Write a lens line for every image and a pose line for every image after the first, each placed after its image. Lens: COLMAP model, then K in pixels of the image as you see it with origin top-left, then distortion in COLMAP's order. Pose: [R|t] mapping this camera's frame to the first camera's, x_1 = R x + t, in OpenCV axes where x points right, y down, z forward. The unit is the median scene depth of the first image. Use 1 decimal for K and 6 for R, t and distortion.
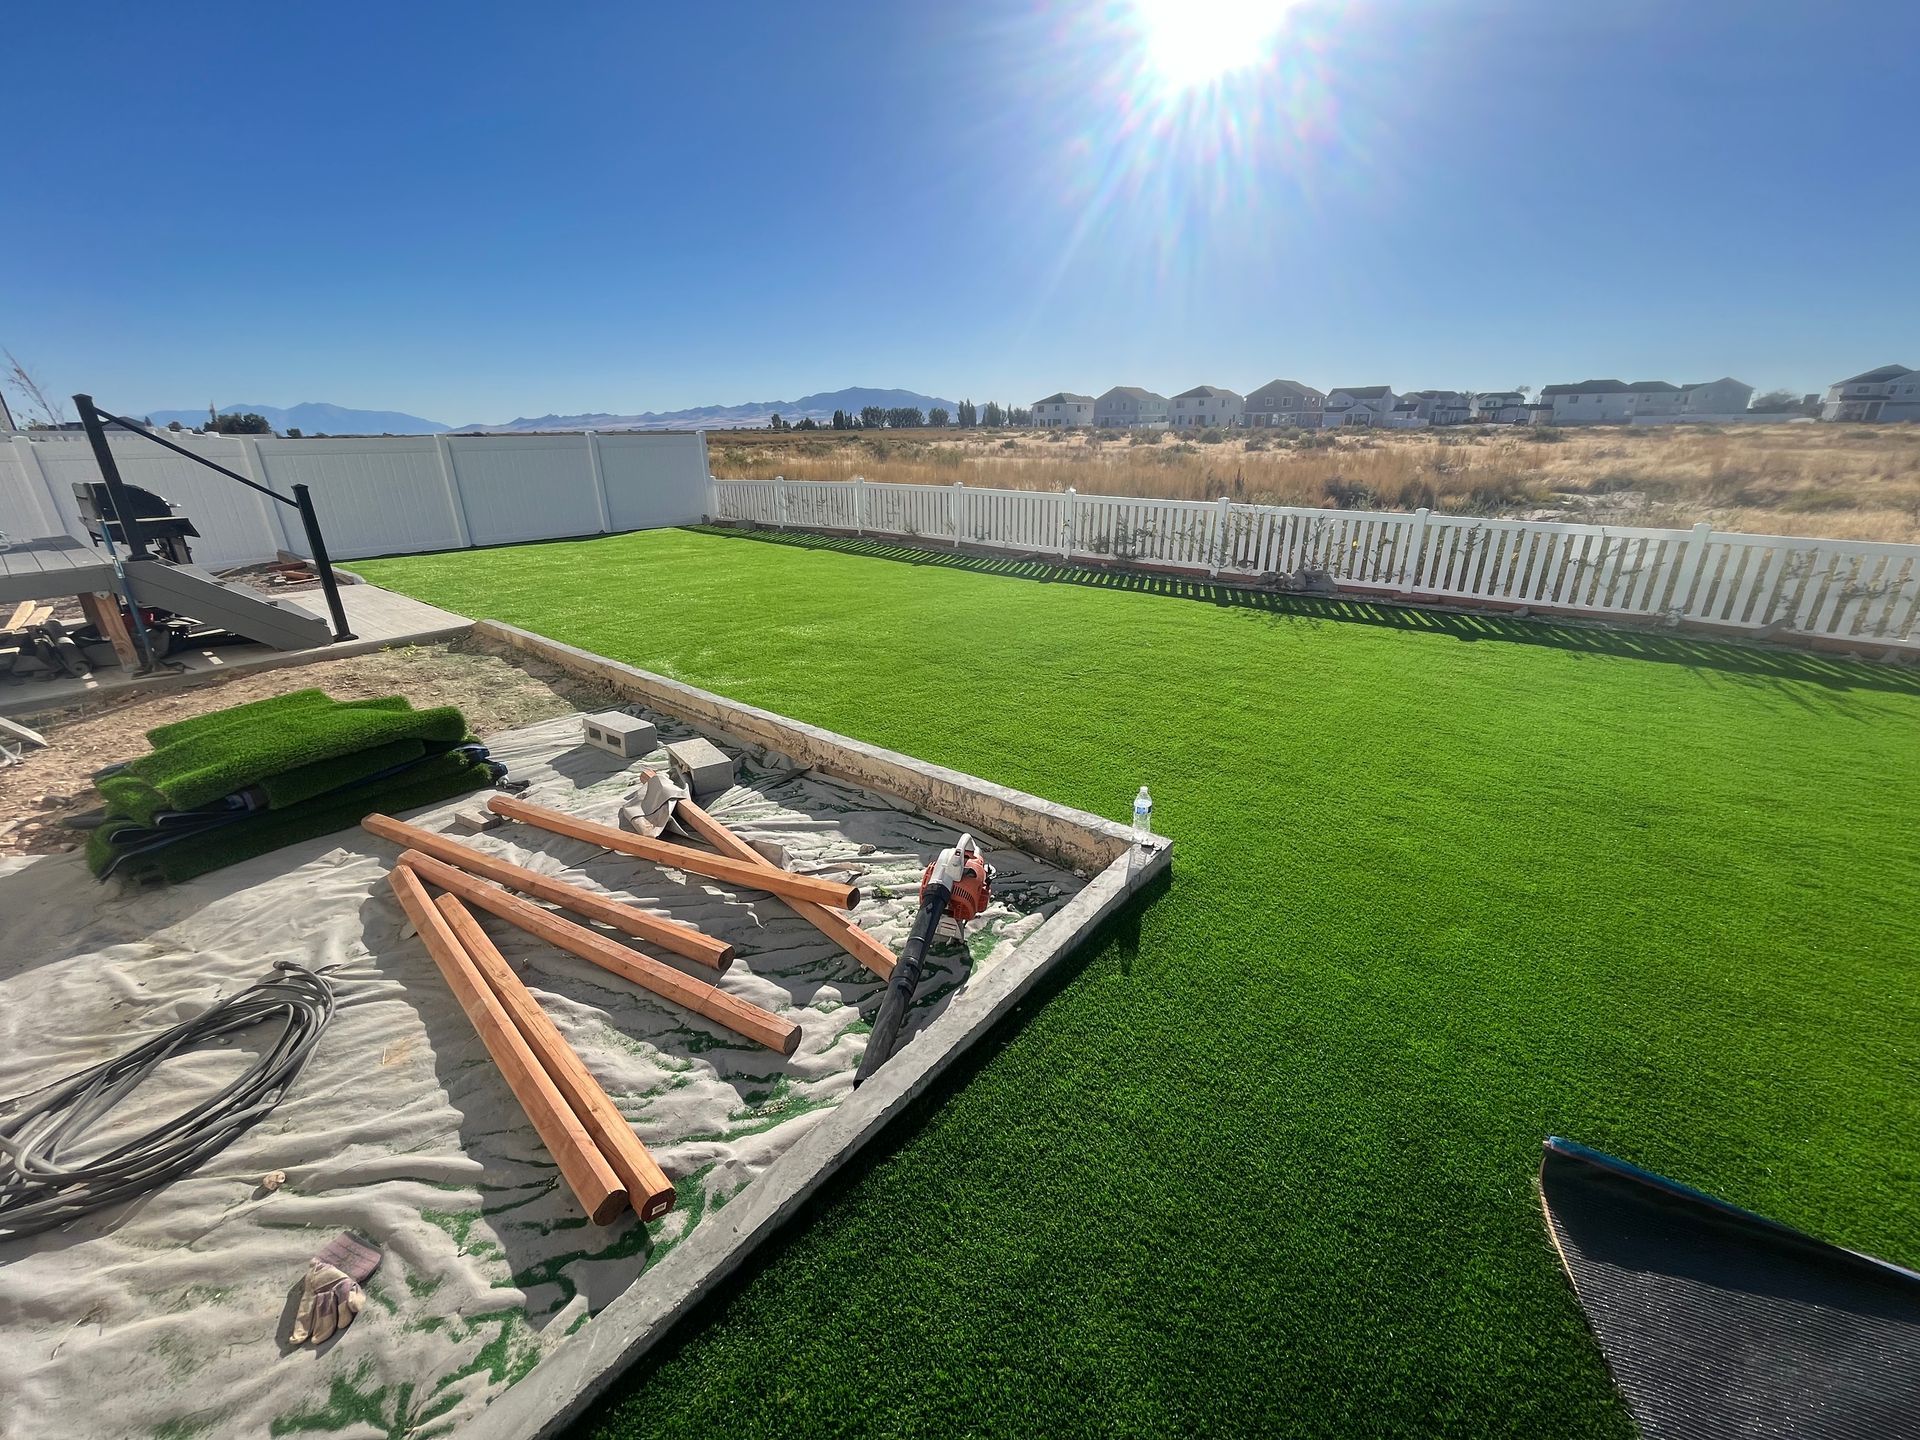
lens RADIAL K [[767.4, 0, 957.6], [0, 767.4, 719.6], [0, 0, 1]] dist [-0.000972, -0.000113]
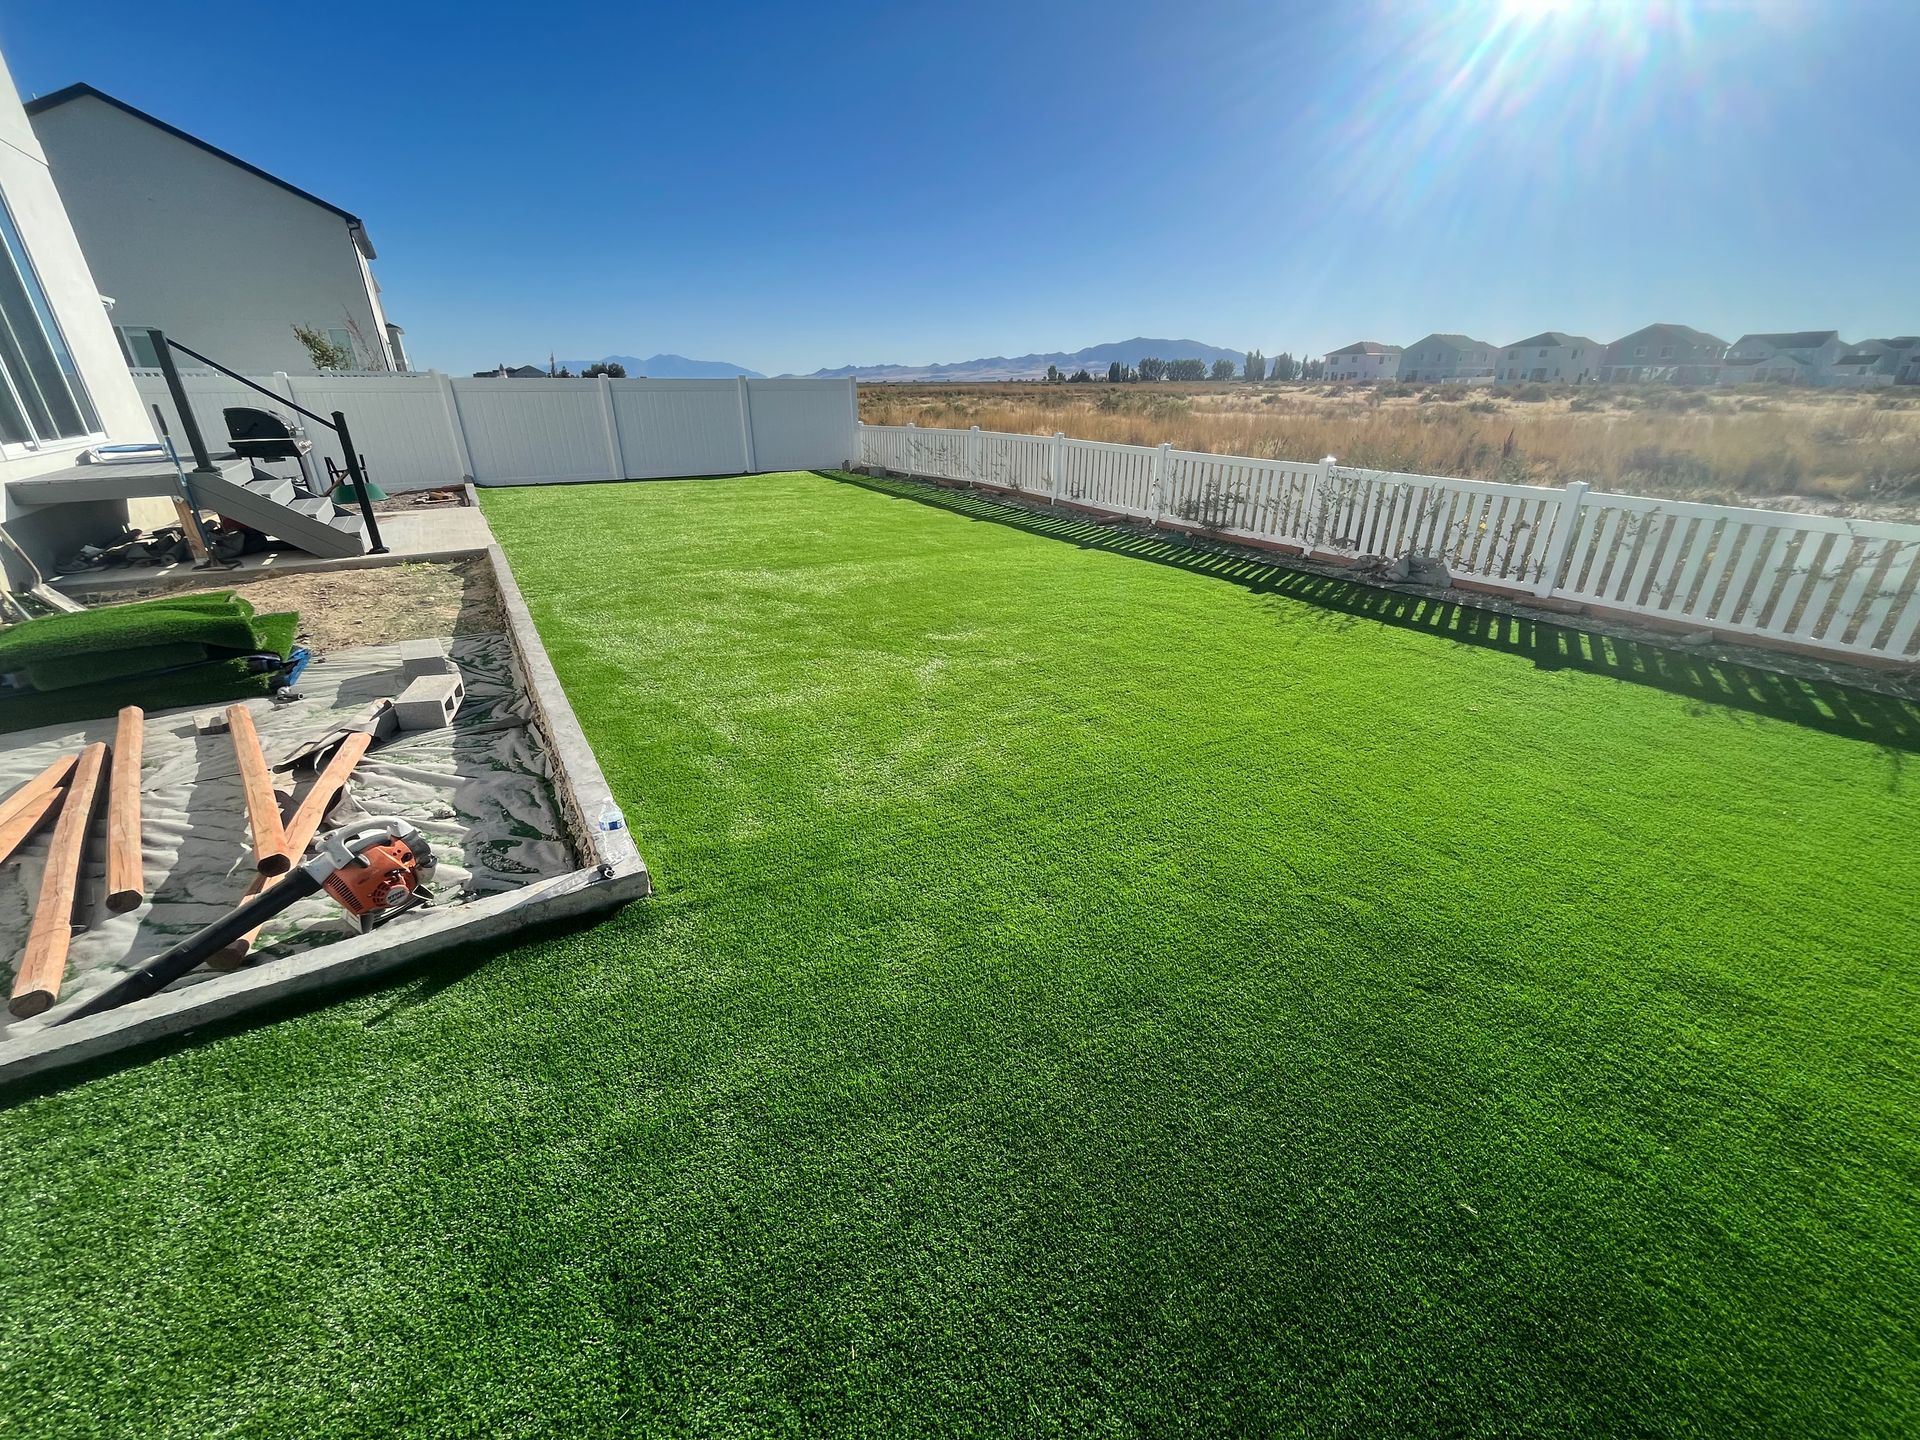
lens RADIAL K [[767.4, 0, 964.7], [0, 767.4, 723.1], [0, 0, 1]] dist [-0.000972, -0.000113]
pose [[0.948745, 0.136217, -0.285179, 0.251903], [-0.119854, 0.990019, 0.074151, -0.028408], [0.292433, -0.036171, 0.955602, 0.109174]]
